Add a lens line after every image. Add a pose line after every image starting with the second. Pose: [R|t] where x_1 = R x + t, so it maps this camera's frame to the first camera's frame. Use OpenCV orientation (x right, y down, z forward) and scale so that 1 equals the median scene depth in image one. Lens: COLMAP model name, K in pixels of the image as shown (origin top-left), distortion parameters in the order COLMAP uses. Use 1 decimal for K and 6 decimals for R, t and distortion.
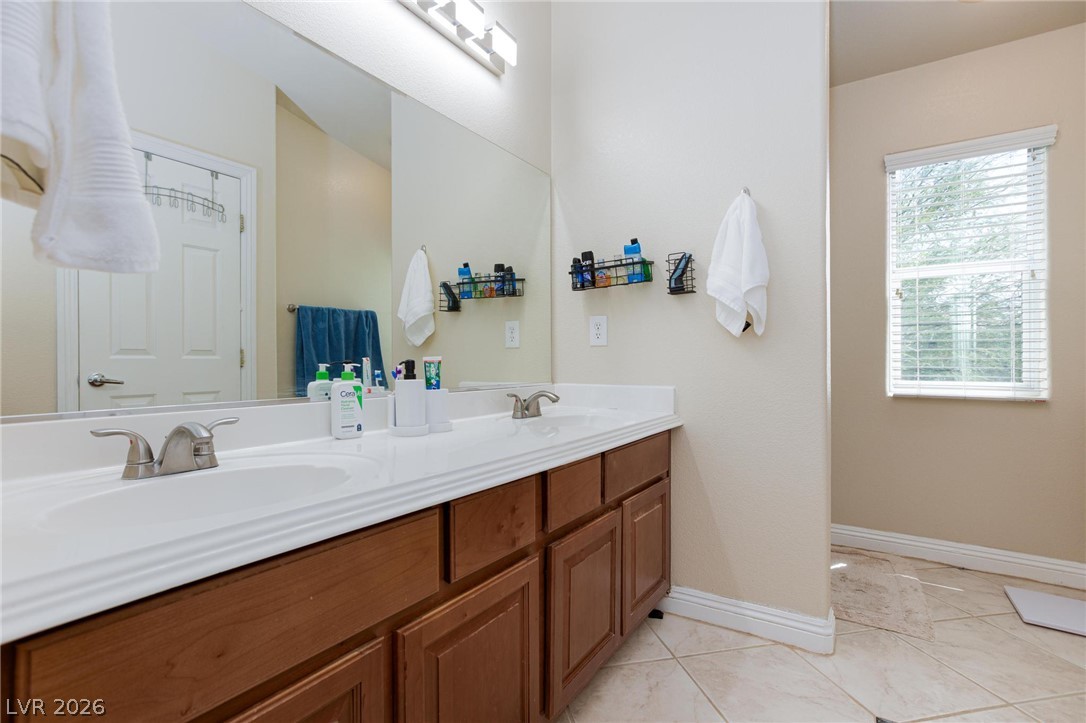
lens RADIAL K [[514.5, 0, 540.8], [0, 514.5, 366.8], [0, 0, 1]] dist [-0.002008, -0.000229]
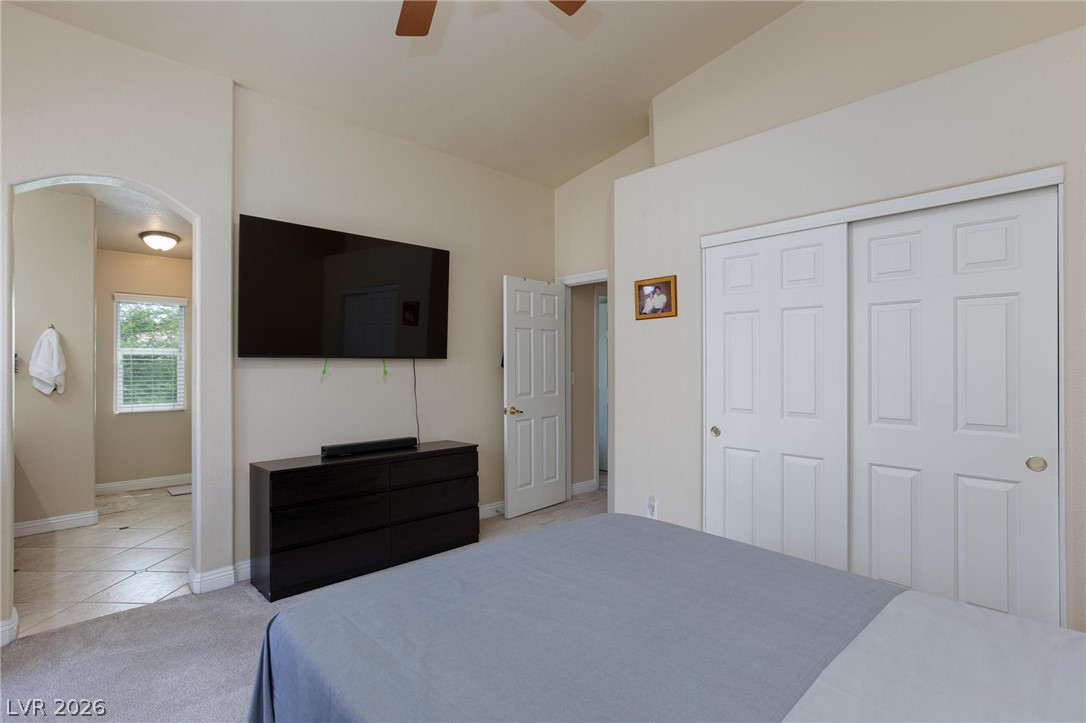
lens RADIAL K [[514.5, 0, 541.9], [0, 514.5, 364.9], [0, 0, 1]] dist [-0.002008, -0.000229]
pose [[0.248323, 0.002138, 0.968675, -1.171287], [-0.003246, 0.999994, -0.001375, -0.182016], [-0.968672, -0.002803, 0.248329, -1.520996]]
